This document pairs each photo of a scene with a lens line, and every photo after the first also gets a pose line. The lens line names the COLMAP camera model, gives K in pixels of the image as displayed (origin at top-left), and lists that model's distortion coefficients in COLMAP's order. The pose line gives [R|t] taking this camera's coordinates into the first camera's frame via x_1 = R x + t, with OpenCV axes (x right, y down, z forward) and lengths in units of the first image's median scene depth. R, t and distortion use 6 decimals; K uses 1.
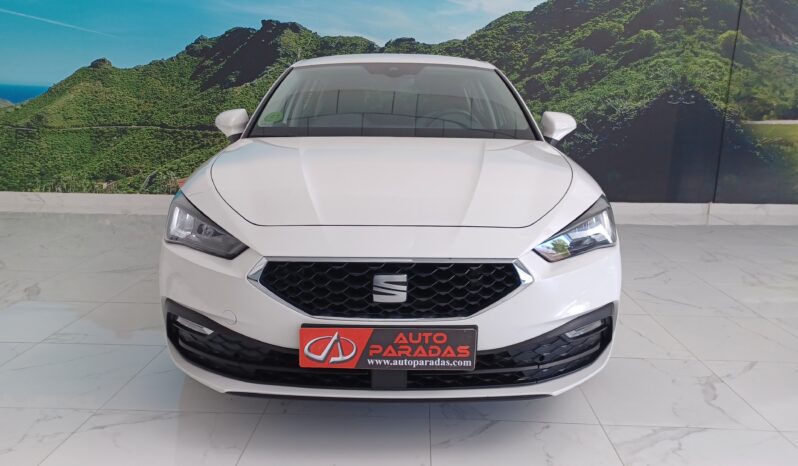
lens RADIAL K [[617.0, 0, 400.1], [0, 617.0, 238.0], [0, 0, 1]] dist [0.064027, -0.041822]
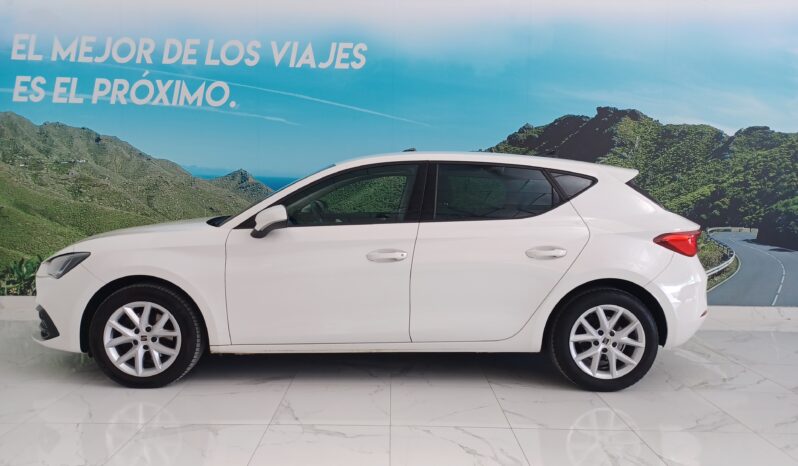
lens RADIAL K [[617.0, 0, 400.6], [0, 617.0, 231.5], [0, 0, 1]] dist [0.064027, -0.041822]
pose [[0.998699, 0.002446, 0.050932, -0.547925], [0.006325, 0.985194, -0.171324, -0.023406], [-0.050596, 0.171423, 0.983897, 0.168100]]
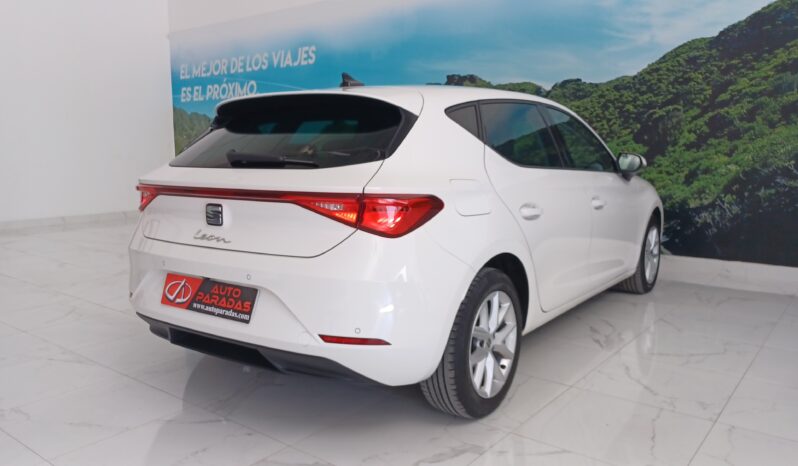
lens RADIAL K [[617.0, 0, 398.7], [0, 617.0, 224.8], [0, 0, 1]] dist [0.064027, -0.041822]
pose [[0.808285, 0.057759, -0.585952, 0.370468], [-0.119698, 0.990515, -0.067478, -0.000539], [0.576496, 0.124679, 0.807531, 0.092197]]
